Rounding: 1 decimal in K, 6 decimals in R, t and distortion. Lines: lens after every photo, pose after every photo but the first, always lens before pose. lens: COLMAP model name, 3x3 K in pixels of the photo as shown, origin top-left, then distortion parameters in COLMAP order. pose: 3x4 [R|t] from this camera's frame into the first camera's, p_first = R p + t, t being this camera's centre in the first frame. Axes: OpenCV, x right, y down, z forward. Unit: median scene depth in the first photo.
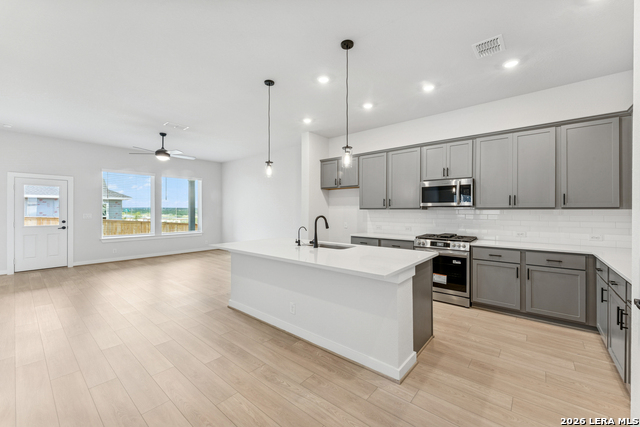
lens RADIAL K [[260.1, 0, 320.8], [0, 260.1, 212.7], [0, 0, 1]] dist [0.002590, -0.000150]
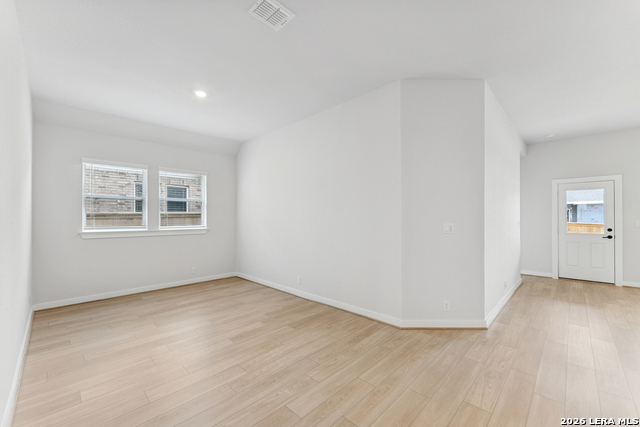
lens RADIAL K [[260.1, 0, 319.0], [0, 260.1, 215.4], [0, 0, 1]] dist [0.002590, -0.000150]
pose [[-0.066512, -0.011199, -0.997723, -0.086711], [-0.004041, 0.999932, -0.010955, 0.000487], [0.997777, 0.003303, -0.066552, 0.127337]]
